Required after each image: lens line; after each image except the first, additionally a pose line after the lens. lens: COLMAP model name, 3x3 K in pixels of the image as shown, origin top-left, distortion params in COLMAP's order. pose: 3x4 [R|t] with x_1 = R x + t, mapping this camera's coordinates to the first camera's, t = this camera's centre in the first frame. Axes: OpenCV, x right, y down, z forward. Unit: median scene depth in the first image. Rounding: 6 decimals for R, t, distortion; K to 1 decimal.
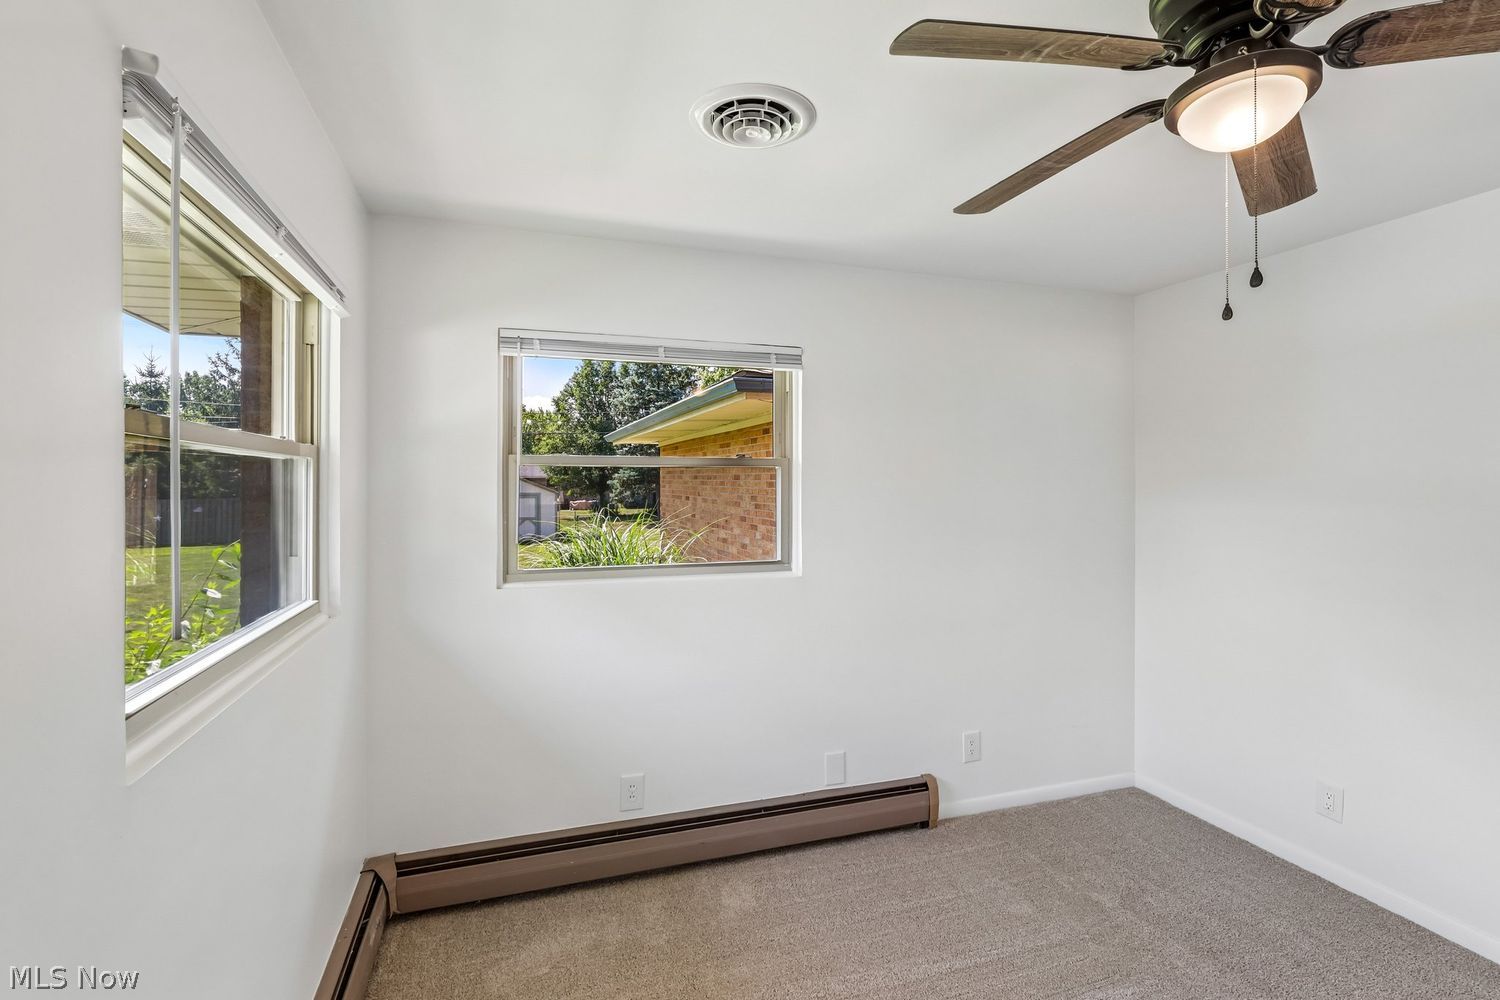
lens RADIAL K [[695.1, 0, 742.6], [0, 695.1, 494.7], [0, 0, 1]] dist [-0.000799, 0.000017]
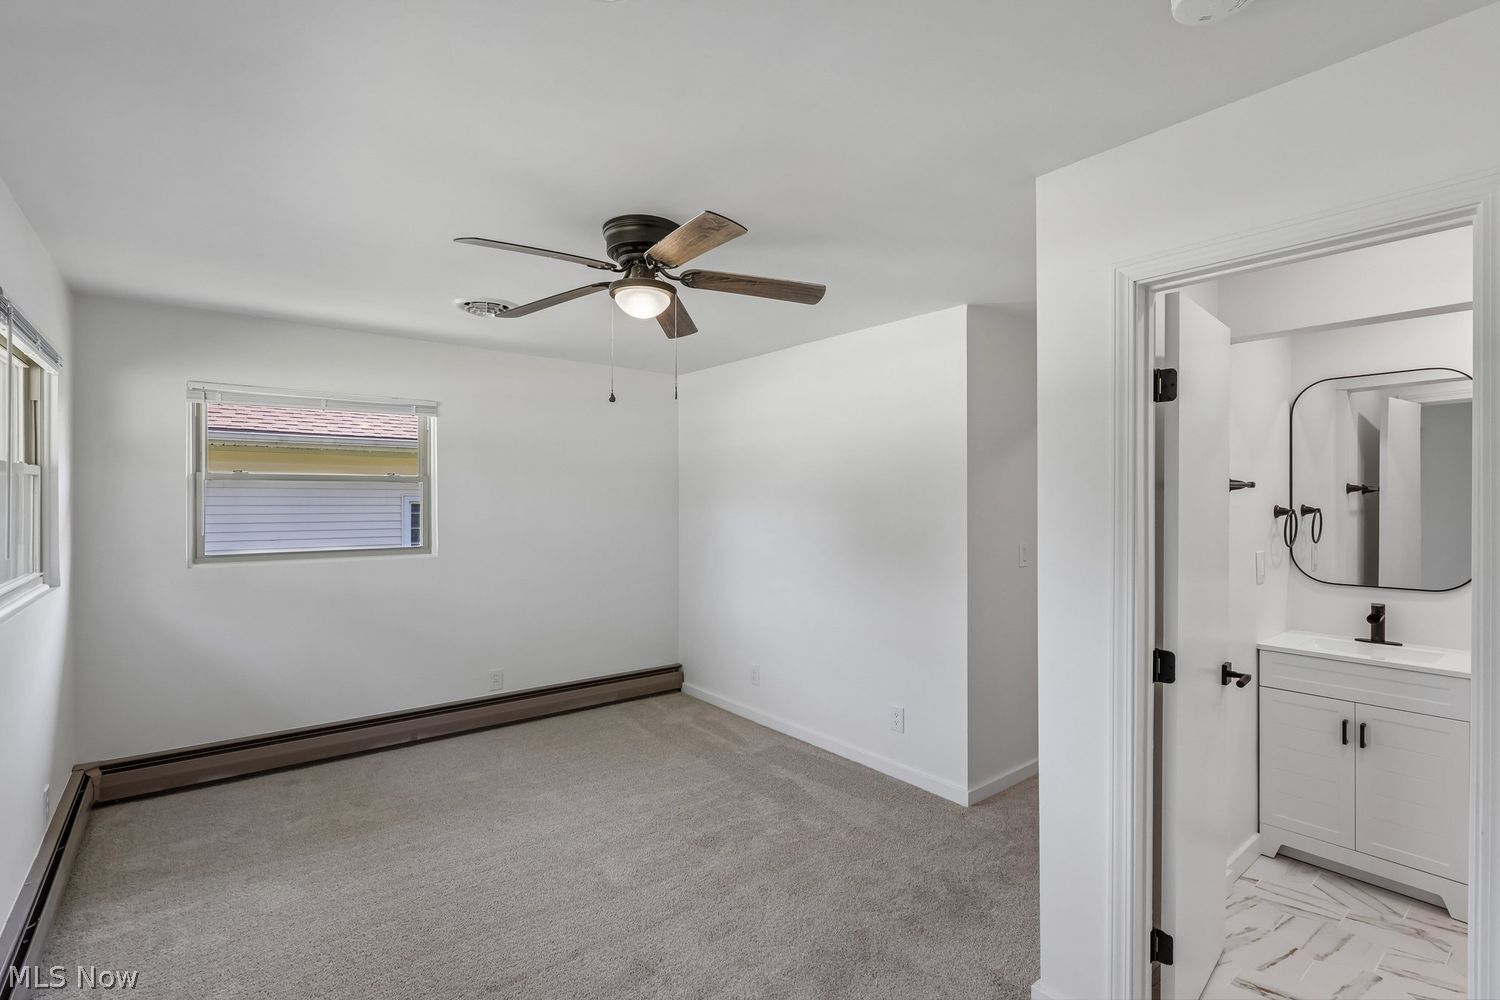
lens RADIAL K [[695.1, 0, 730.8], [0, 695.1, 505.8], [0, 0, 1]] dist [-0.000799, 0.000017]
pose [[0.945699, -0.004880, 0.325006, 0.225532], [0.006162, 0.999977, -0.002916, 0.020606], [-0.324984, 0.004760, 0.945708, -0.674195]]
